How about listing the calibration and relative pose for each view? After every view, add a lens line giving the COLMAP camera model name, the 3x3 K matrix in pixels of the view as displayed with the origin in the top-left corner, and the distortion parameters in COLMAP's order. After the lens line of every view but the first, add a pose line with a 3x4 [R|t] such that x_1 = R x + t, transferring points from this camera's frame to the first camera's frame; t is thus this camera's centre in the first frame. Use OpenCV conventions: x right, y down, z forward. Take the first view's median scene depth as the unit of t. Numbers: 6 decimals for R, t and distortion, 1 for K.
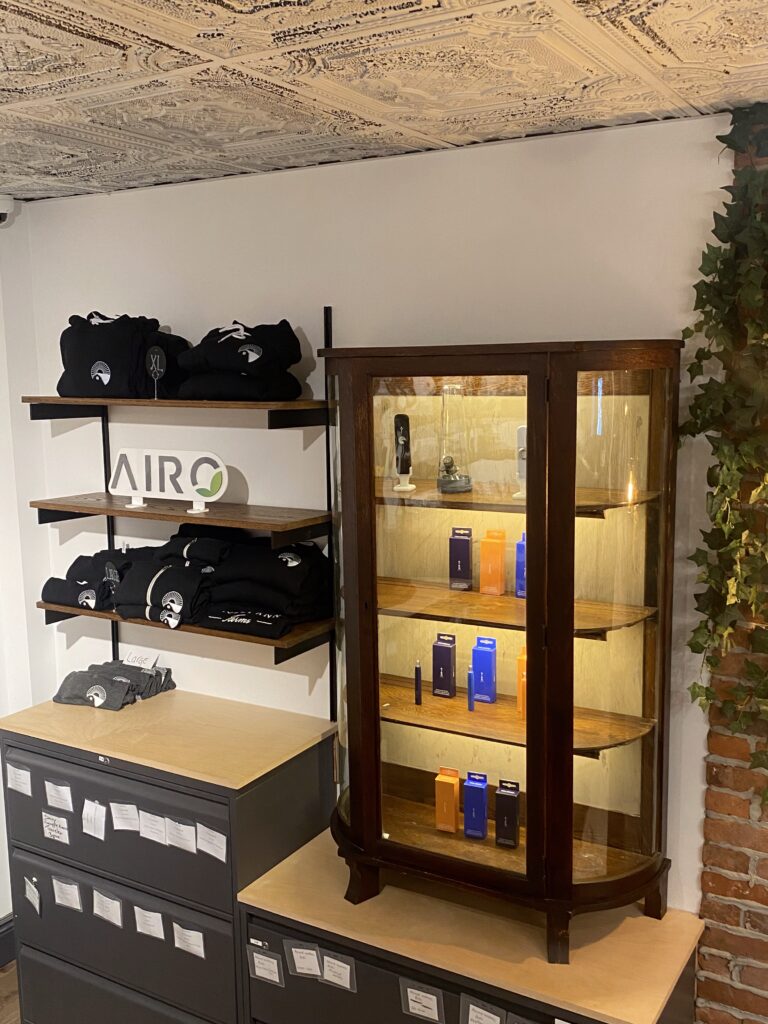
lens RADIAL K [[1009.4, 0, 383.3], [0, 1009.4, 518.0], [0, 0, 1]] dist [0.016214, 0.000000]
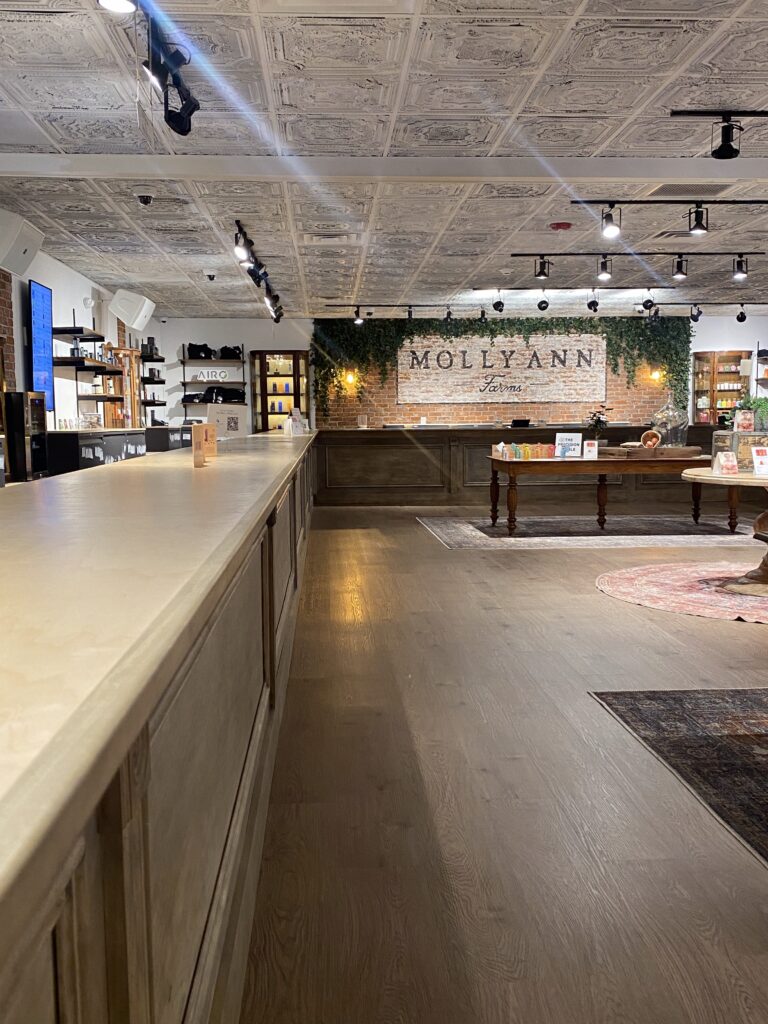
lens RADIAL K [[988.8, 0, 385.6], [0, 988.8, 533.9], [0, 0, 1]] dist [0.056318, 0.000000]
pose [[0.820850, -0.076391, 0.566012, -2.939733], [0.075639, 0.996826, 0.024842, 0.857388], [-0.566113, 0.022421, 0.824022, -4.427303]]
